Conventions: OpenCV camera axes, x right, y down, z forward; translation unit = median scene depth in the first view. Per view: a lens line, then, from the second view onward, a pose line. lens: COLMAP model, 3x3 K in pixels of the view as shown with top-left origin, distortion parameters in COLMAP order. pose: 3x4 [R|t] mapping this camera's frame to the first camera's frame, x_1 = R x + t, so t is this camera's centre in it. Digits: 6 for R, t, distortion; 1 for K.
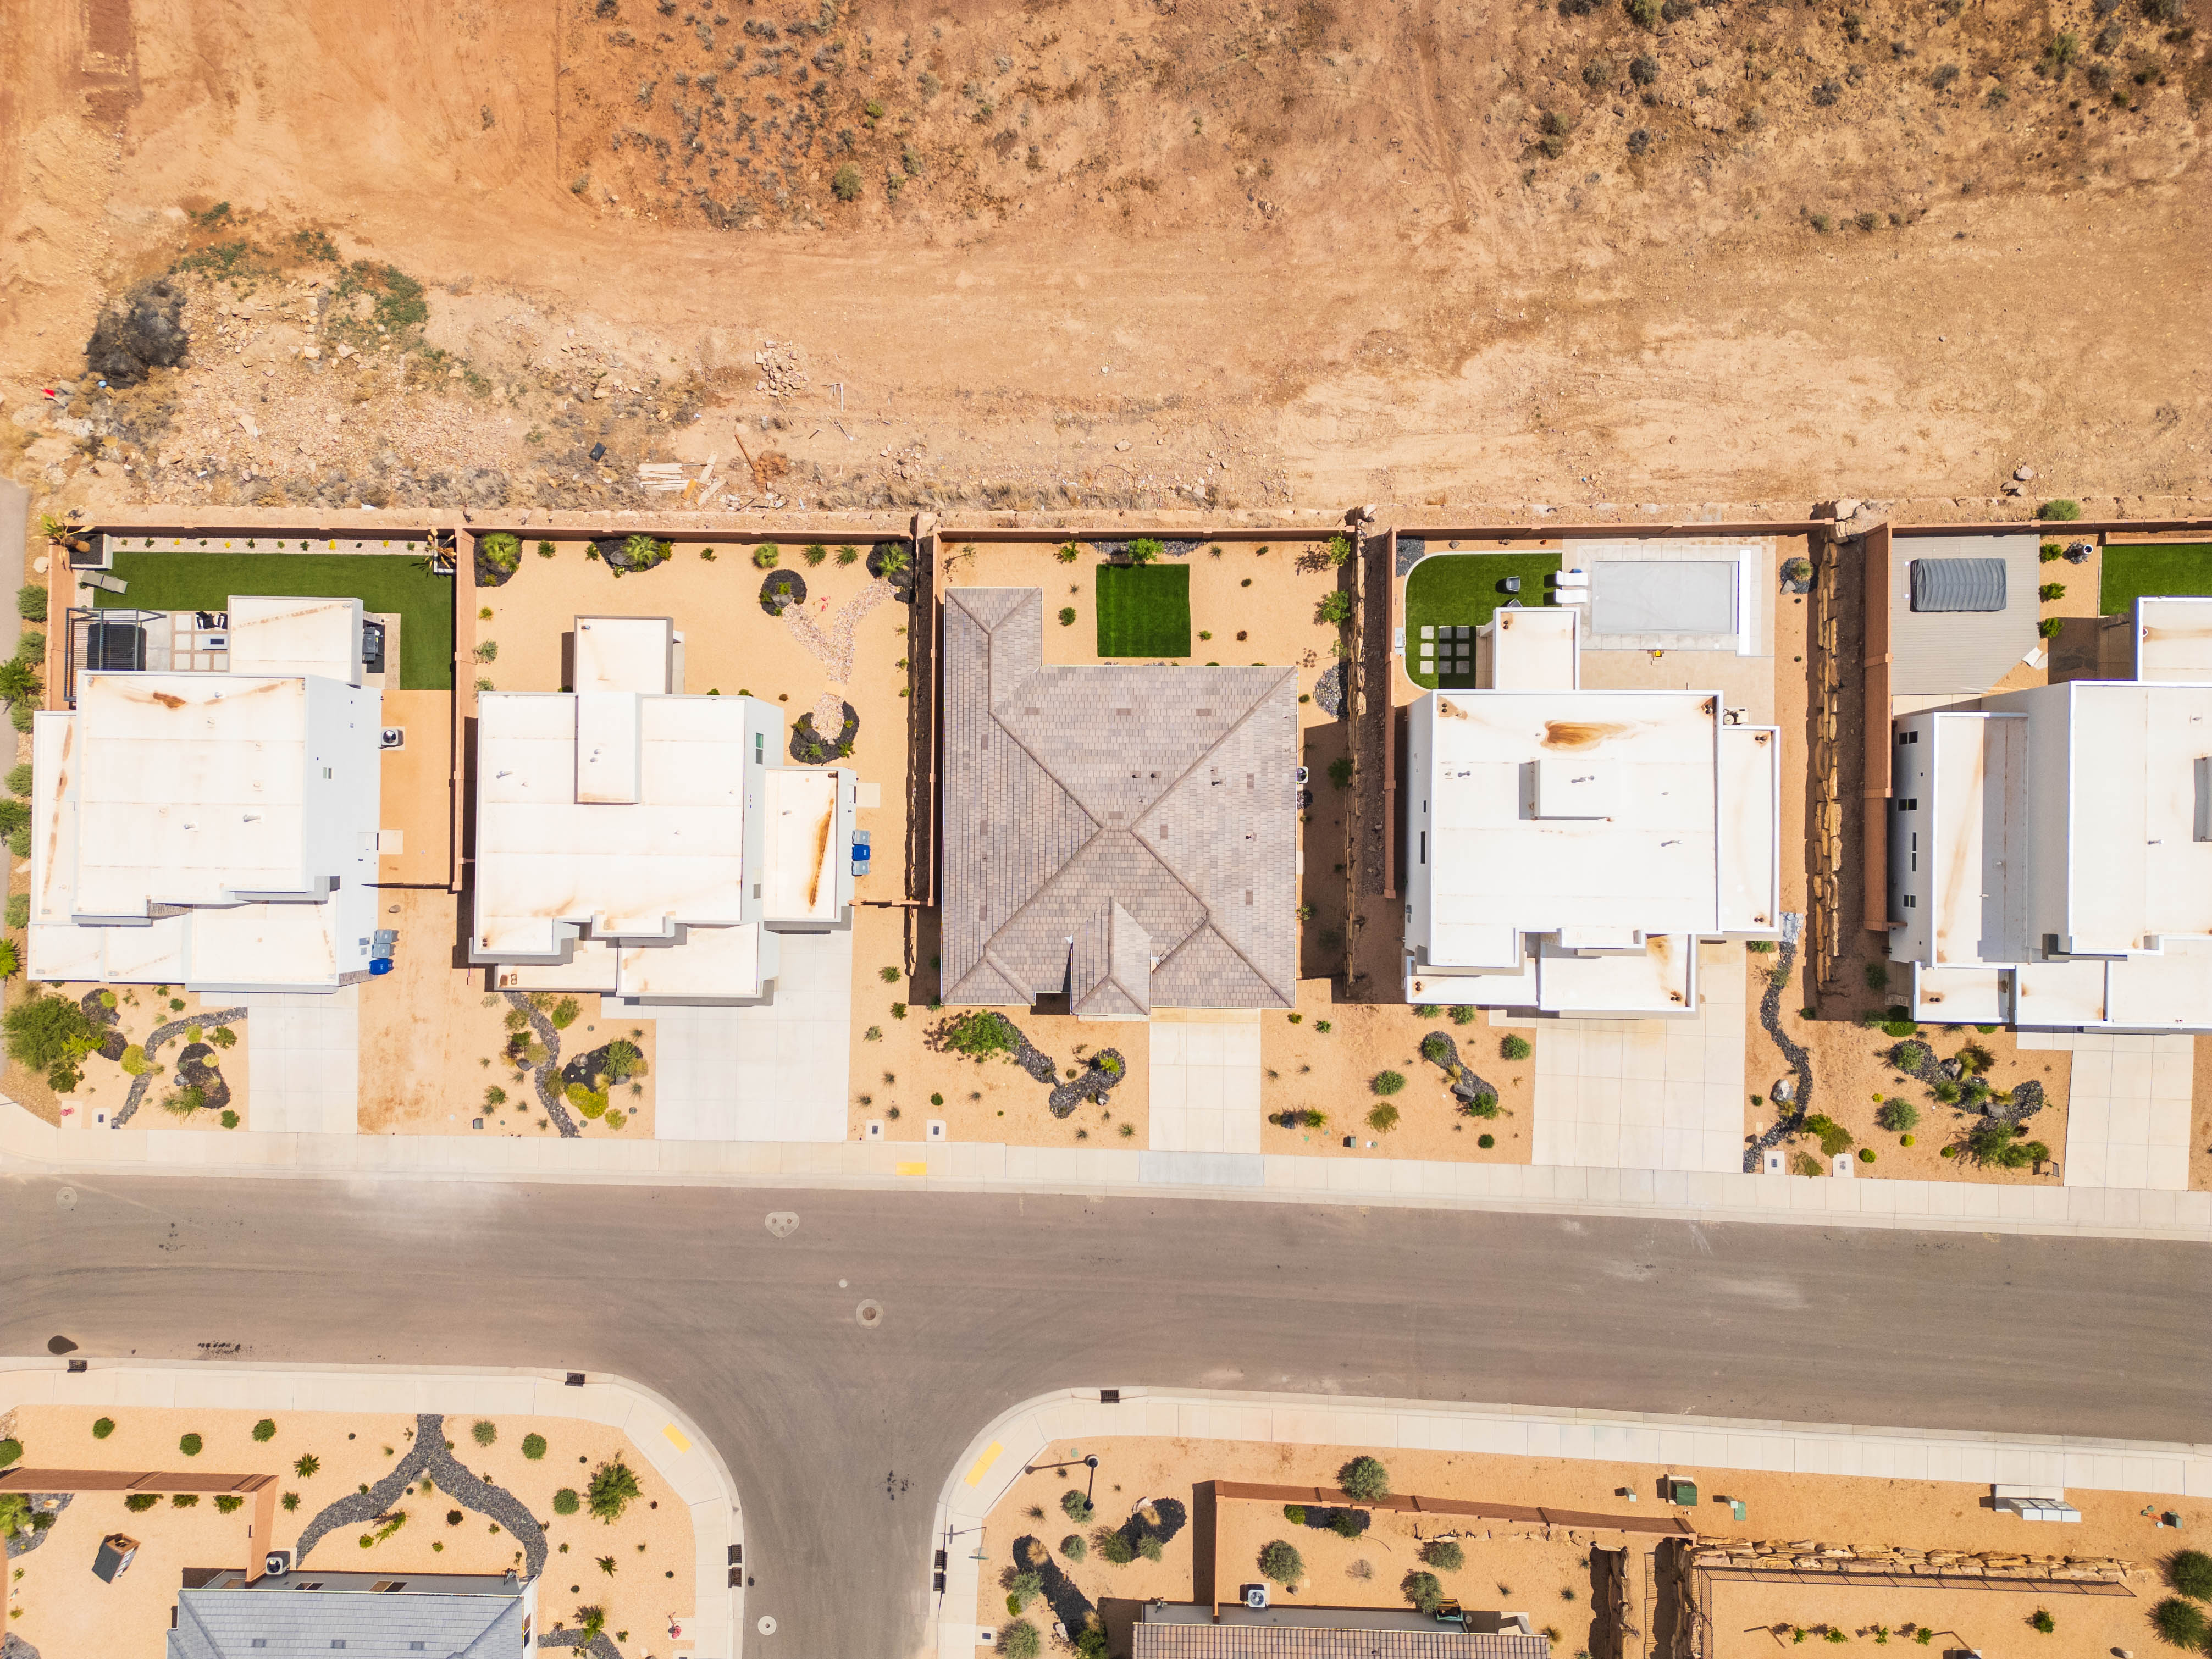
lens RADIAL K [[1518.6, 0, 1119.5], [0, 1518.6, 821.2], [0, 0, 1]] dist [0.083569, -0.076997]
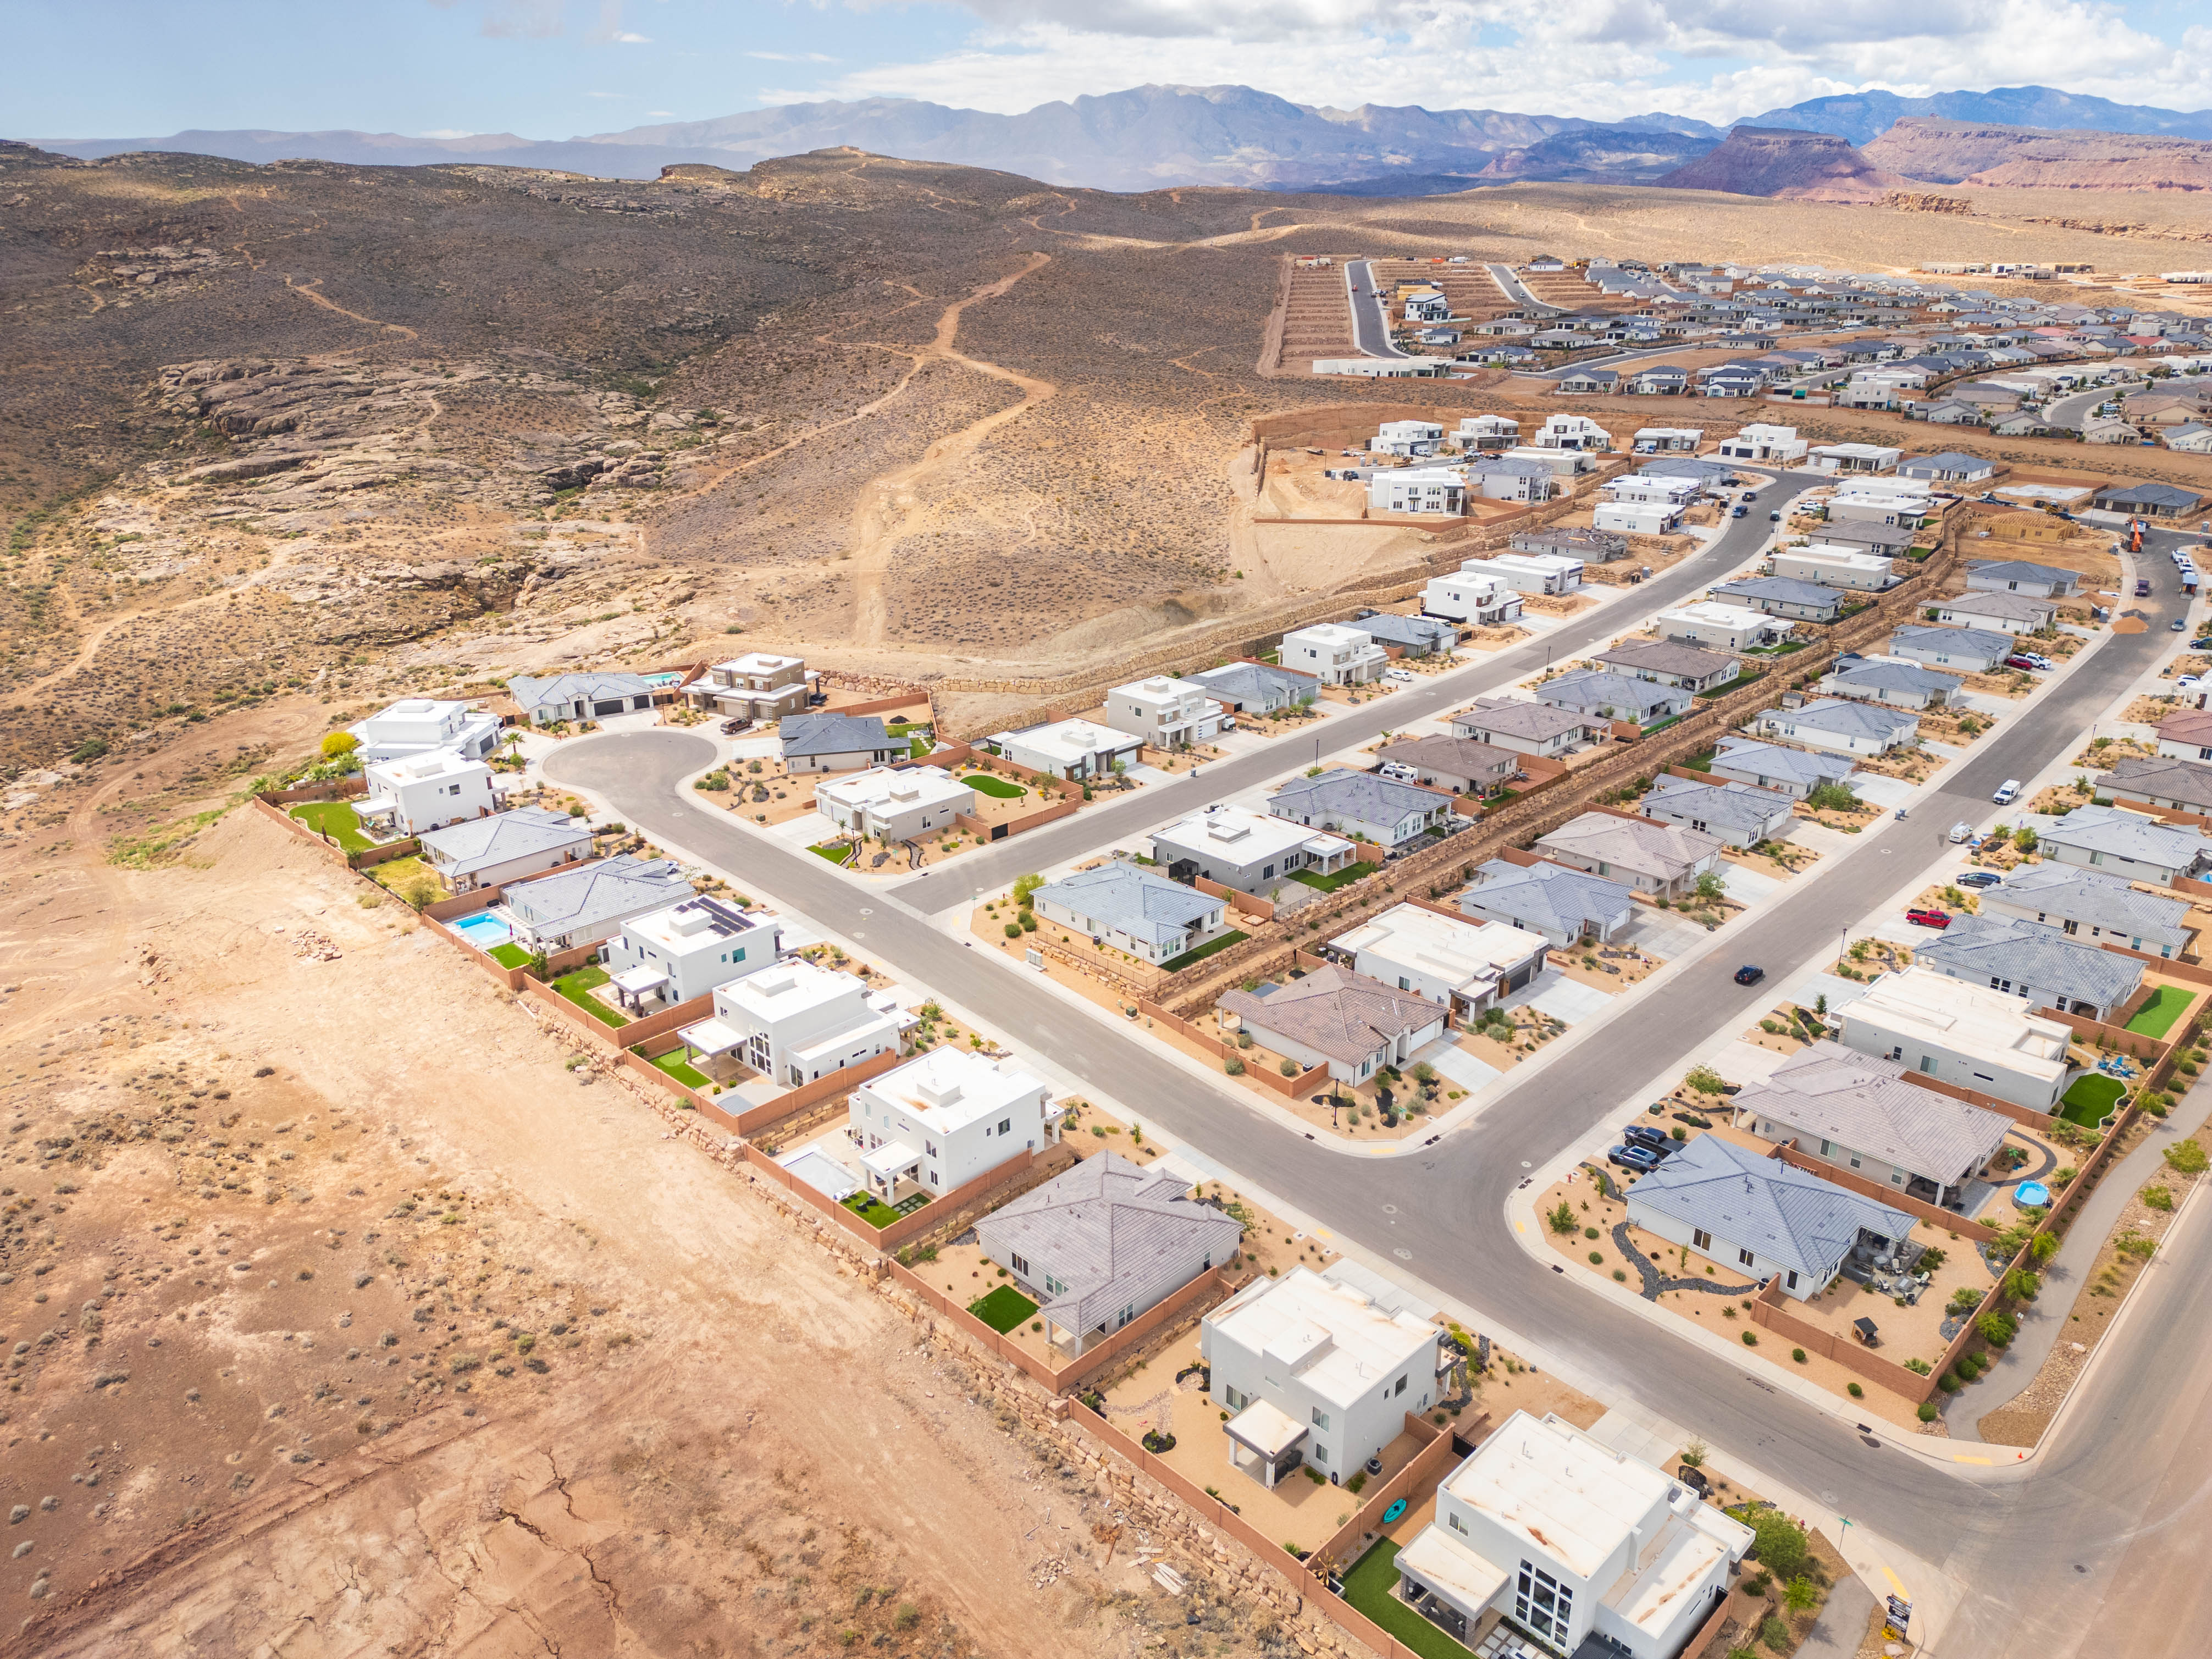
lens RADIAL K [[1543.5, 0, 1110.0], [0, 1543.5, 837.5], [0, 0, 1]] dist [0.088316, -0.087426]
pose [[-0.716917, -0.229643, 0.658251, -1.057193], [0.697006, -0.255812, 0.669883, -1.054524], [0.014555, 0.939055, 0.343458, -0.057562]]
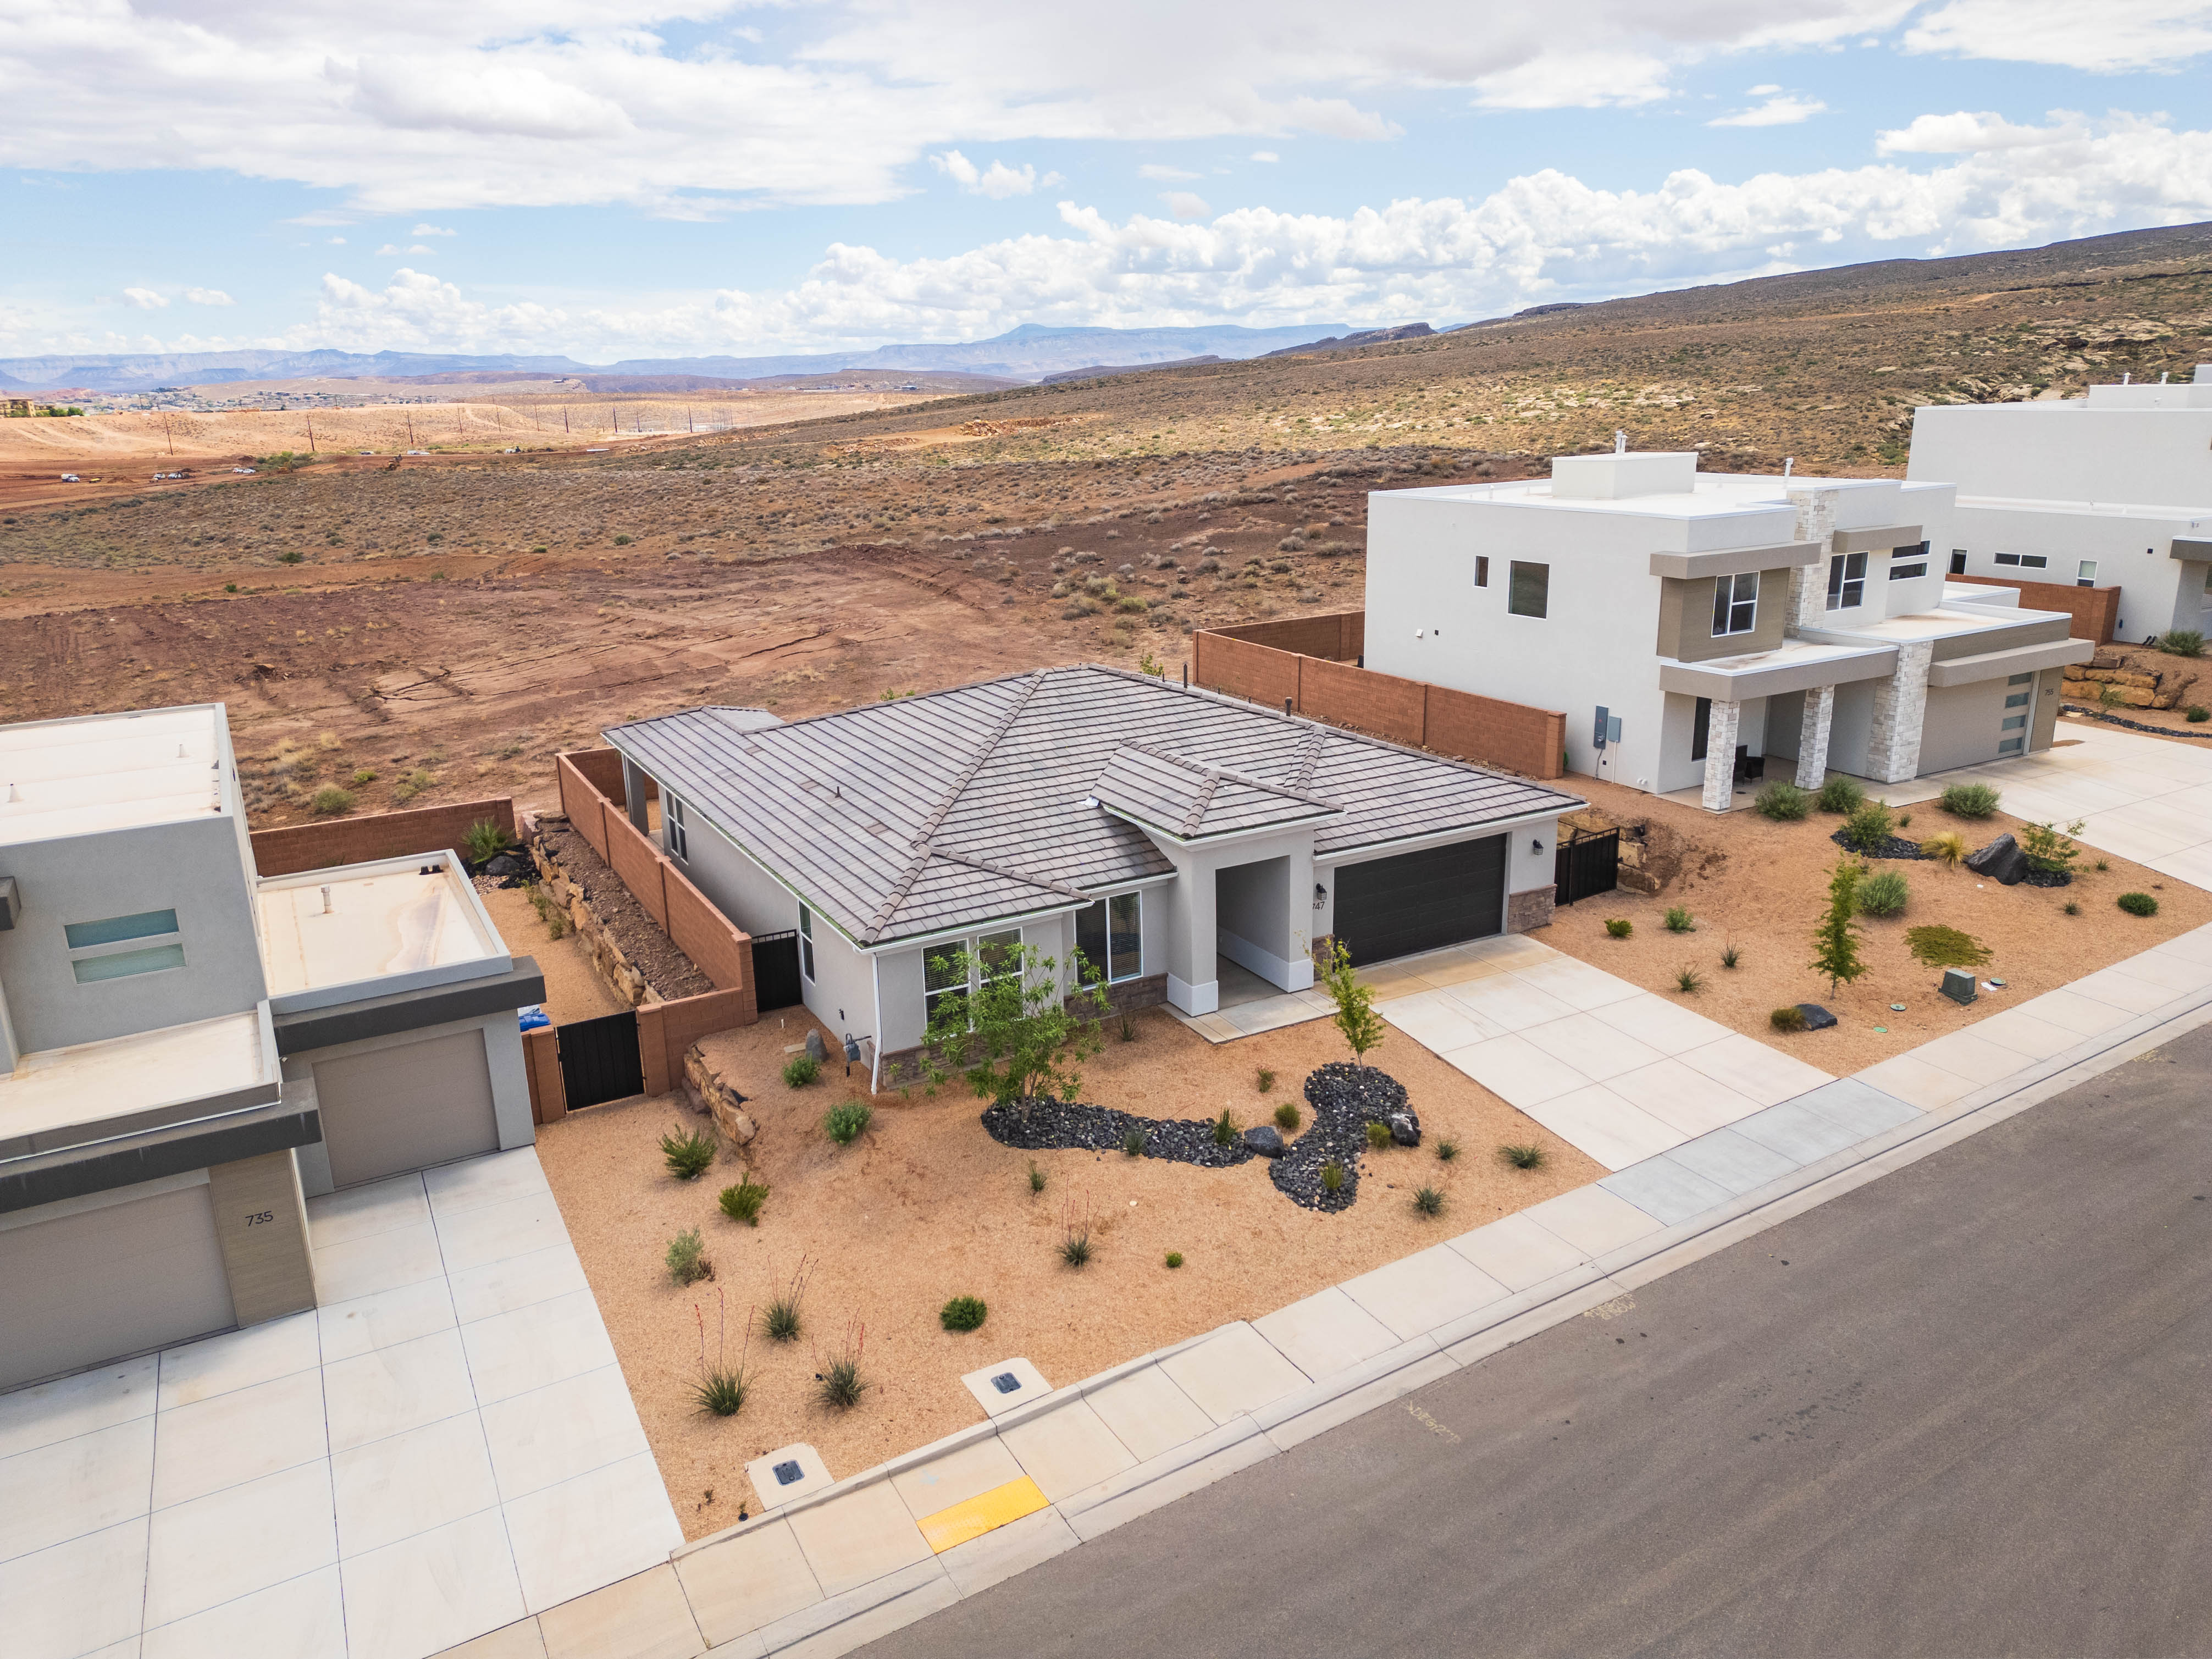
lens RADIAL K [[1550.0, 0, 1109.5], [0, 1550.0, 827.2], [0, 0, 1]] dist [0.078677, -0.074089]
pose [[0.866498, -0.133807, 0.480913, -0.228771], [0.499160, 0.241105, -0.832291, 0.426746], [-0.004585, 0.961231, 0.275707, 0.837501]]
